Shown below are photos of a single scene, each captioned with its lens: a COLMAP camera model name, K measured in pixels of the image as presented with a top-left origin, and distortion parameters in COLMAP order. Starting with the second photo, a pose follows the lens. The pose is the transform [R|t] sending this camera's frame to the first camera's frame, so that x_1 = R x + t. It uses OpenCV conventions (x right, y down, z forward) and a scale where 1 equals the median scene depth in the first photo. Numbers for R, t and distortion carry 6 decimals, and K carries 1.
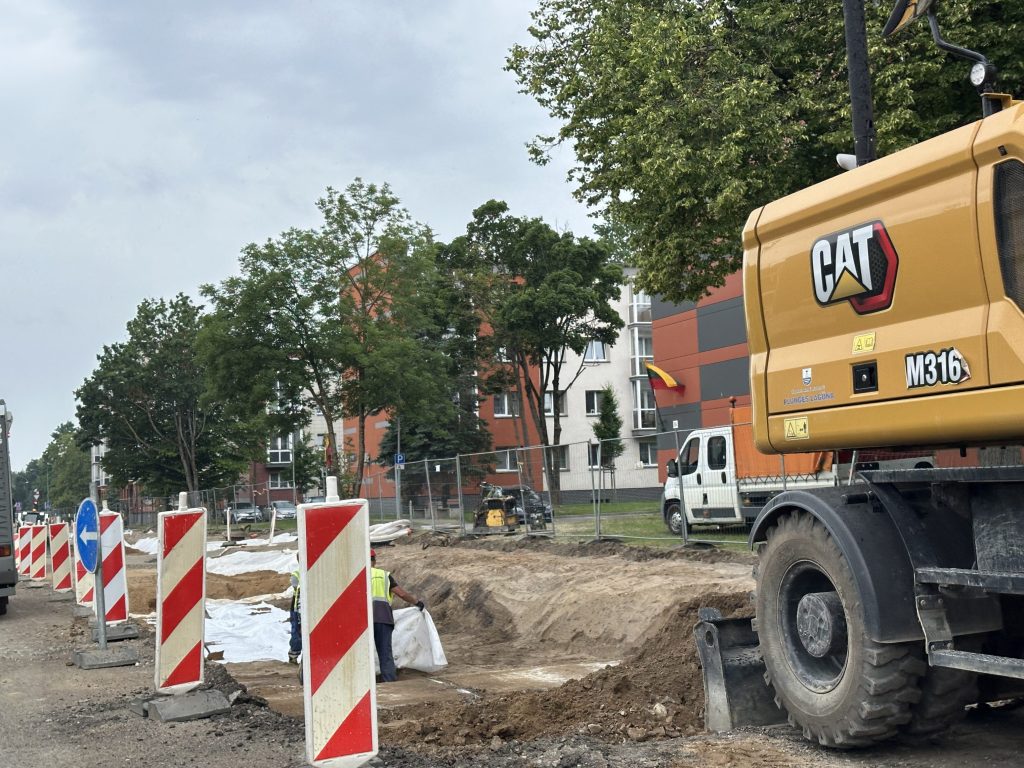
lens RADIAL K [[1495.3, 0, 587.4], [0, 1495.3, 384.1], [0, 0, 1]] dist [0.011282, 0.022155]
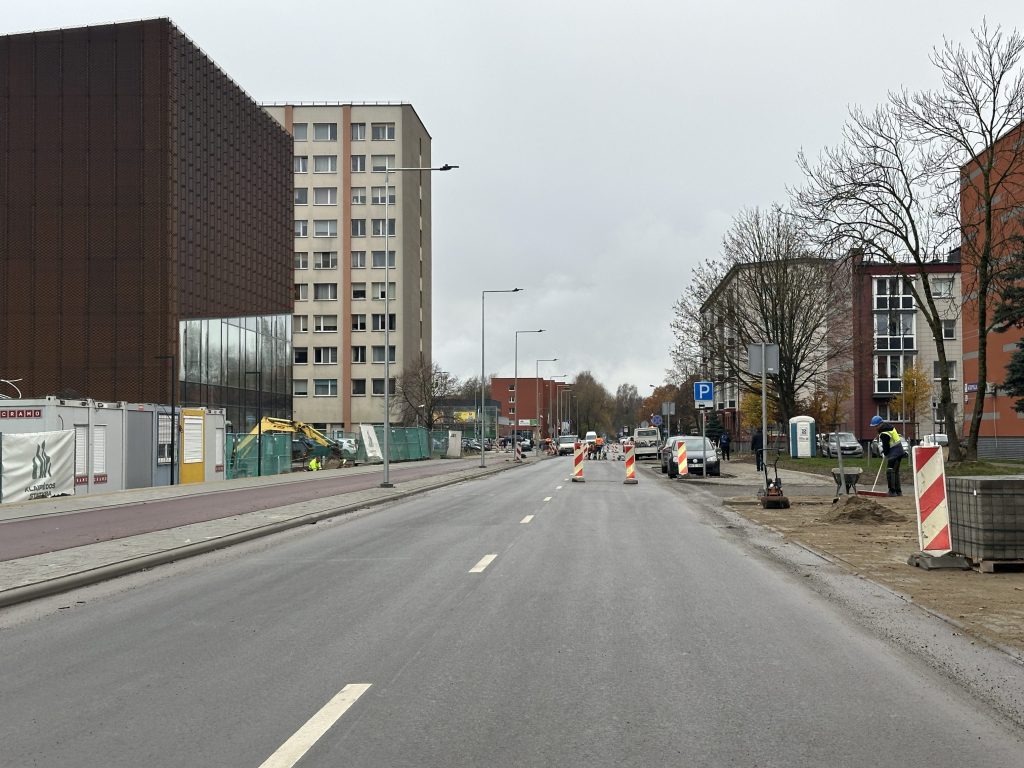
lens RADIAL K [[1441.3, 0, 512.0], [0, 1441.3, 384.0], [0, 0, 1]] dist [0.141697, 0.008723]
pose [[0.892856, 0.021954, -0.449808, -0.026538], [-0.002308, 0.999021, 0.044178, 0.015715], [0.450337, -0.038407, 0.892032, 0.205925]]
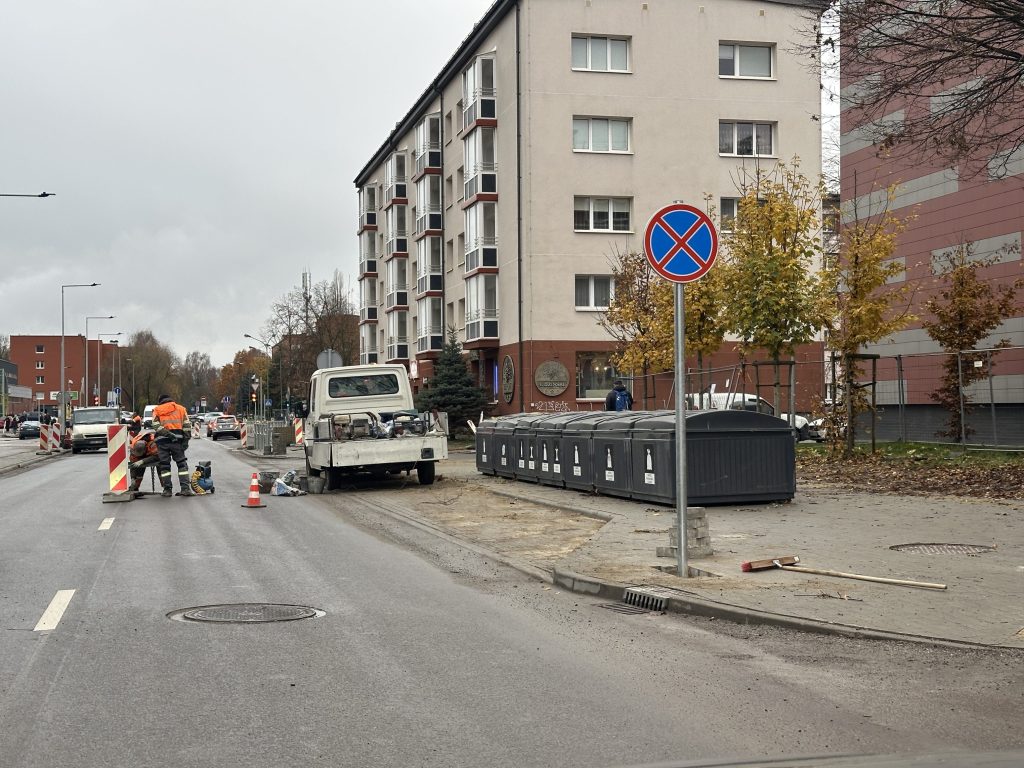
lens RADIAL K [[1495.3, 0, 587.4], [0, 1495.3, 384.1], [0, 0, 1]] dist [0.011282, 0.022155]
pose [[0.991218, 0.029464, -0.128912, -0.471334], [-0.022361, 0.998169, 0.056205, 0.110286], [0.130332, -0.052829, 0.990062, 1.228602]]
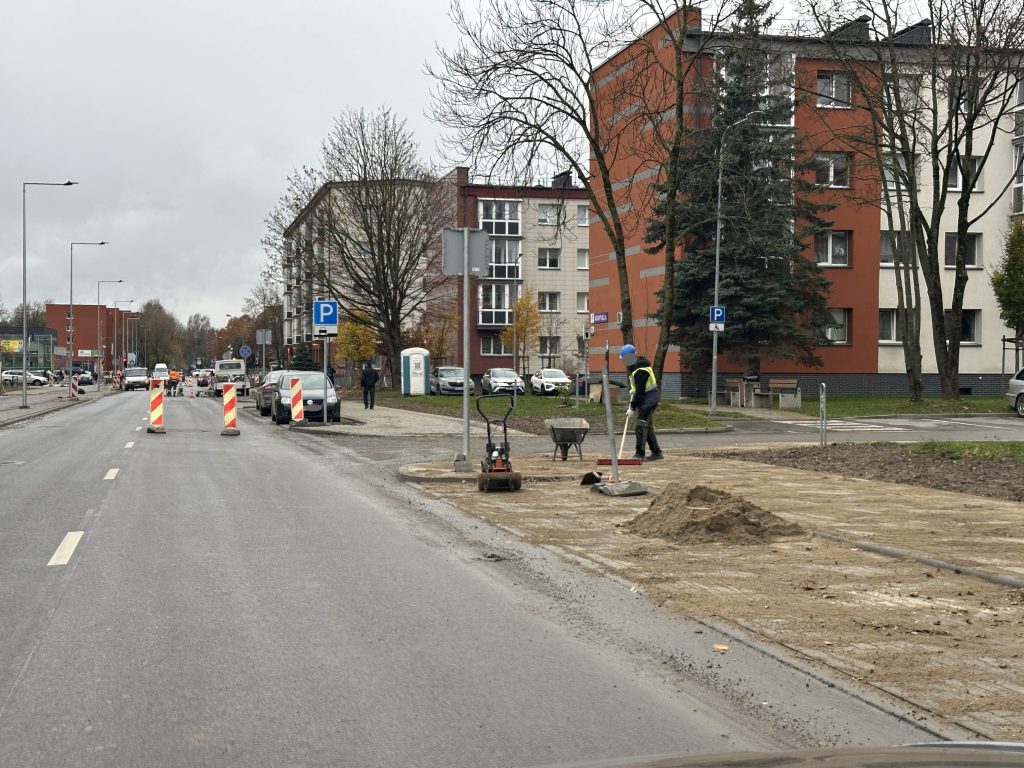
lens RADIAL K [[1441.3, 0, 512.0], [0, 1441.3, 384.0], [0, 0, 1]] dist [0.141697, 0.008723]
pose [[0.984166, 0.046211, -0.171117, -0.093199], [-0.031929, 0.995844, 0.085298, 0.027665], [0.174347, -0.078484, 0.981552, 0.346216]]
